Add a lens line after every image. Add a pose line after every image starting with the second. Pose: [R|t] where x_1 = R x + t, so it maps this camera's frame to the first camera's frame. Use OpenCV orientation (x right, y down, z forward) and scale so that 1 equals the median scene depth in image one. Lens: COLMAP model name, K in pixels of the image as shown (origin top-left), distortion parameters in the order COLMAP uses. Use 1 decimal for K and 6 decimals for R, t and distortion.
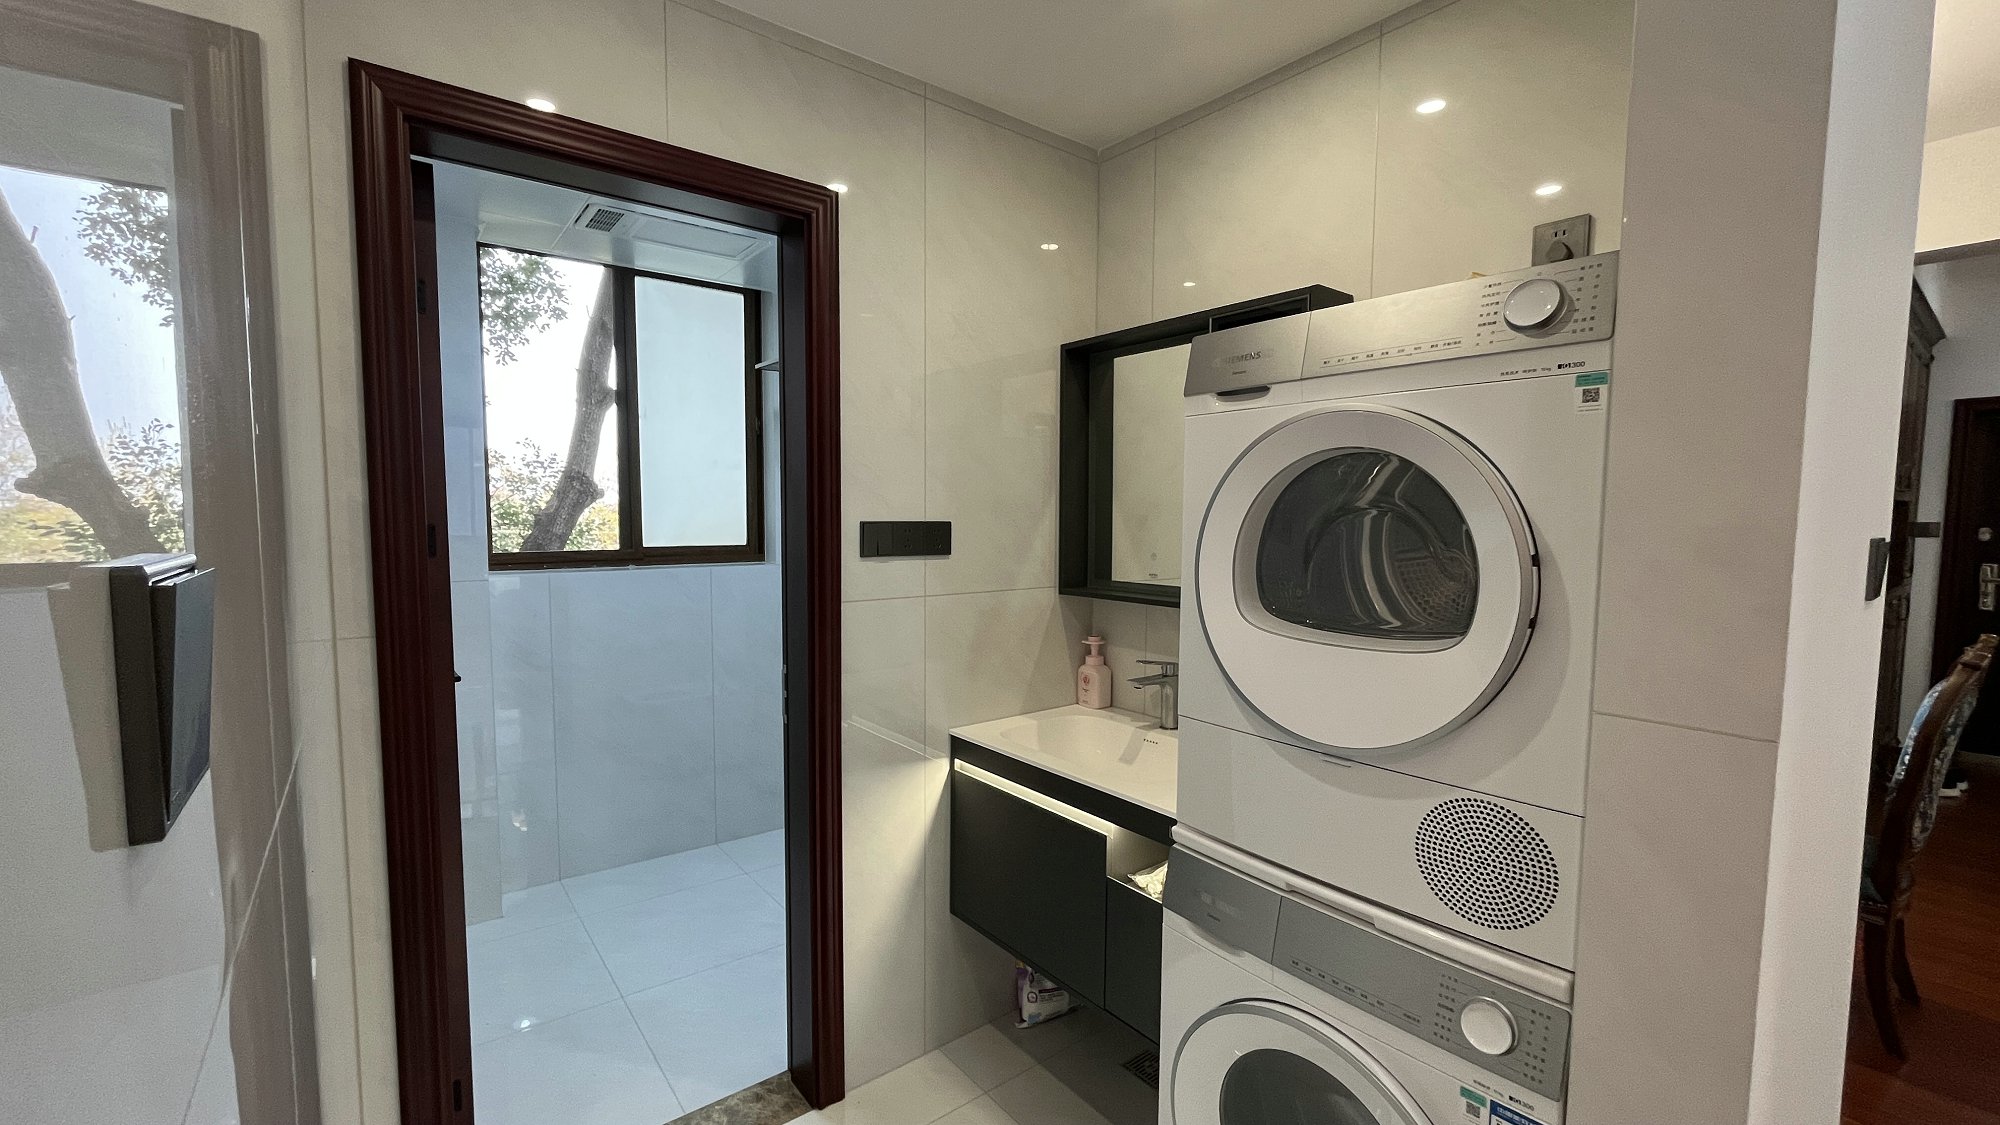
lens RADIAL K [[824.1, 0, 1007.5], [0, 824.1, 583.3], [0, 0, 1]] dist [-0.001910, -0.000261]
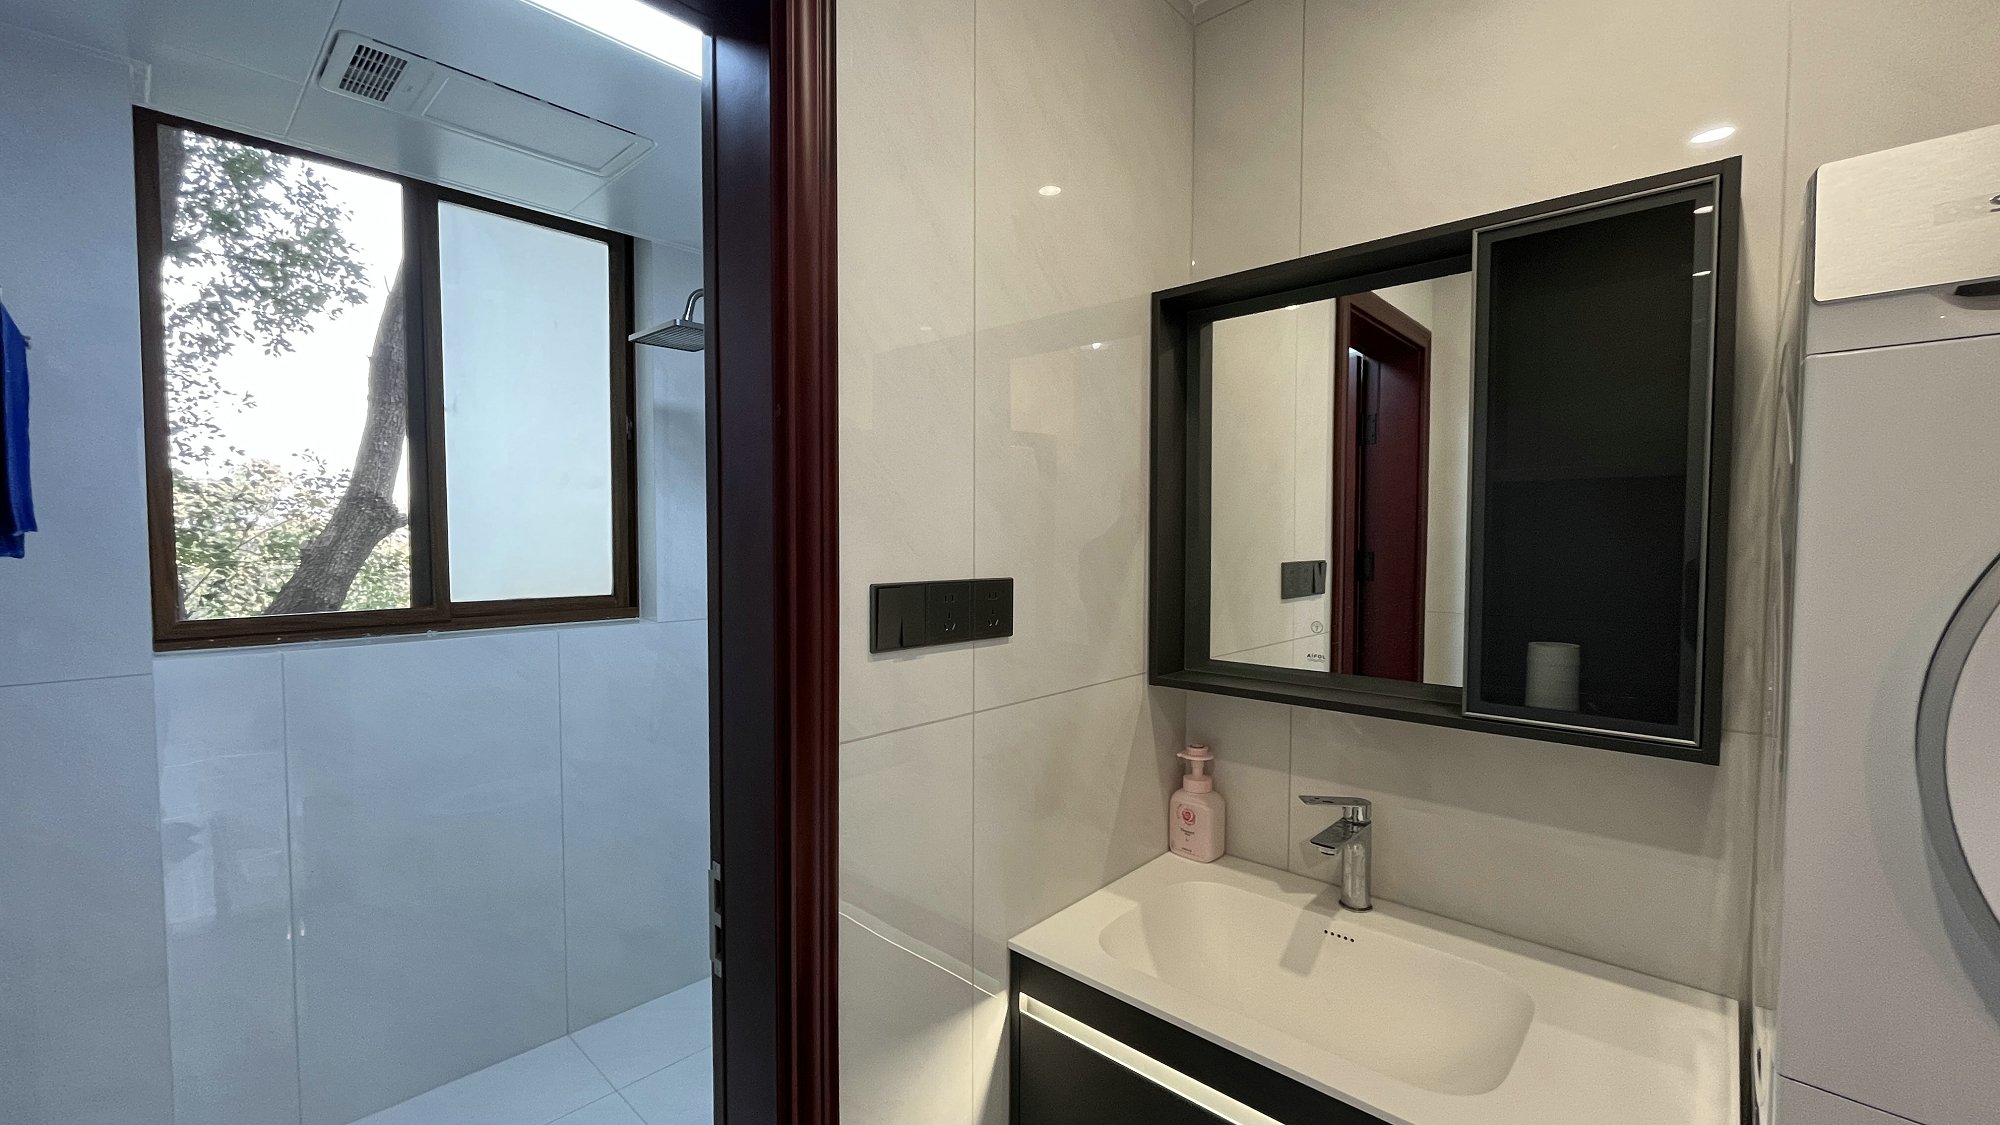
lens RADIAL K [[811.7, 0, 995.6], [0, 811.7, 571.2], [0, 0, 1]] dist [-0.000703, -0.000053]
pose [[0.988376, -0.011204, 0.151615, -0.144472], [0.017306, 0.999090, -0.038987, -0.050475], [-0.151041, 0.041158, 0.987670, 0.389006]]
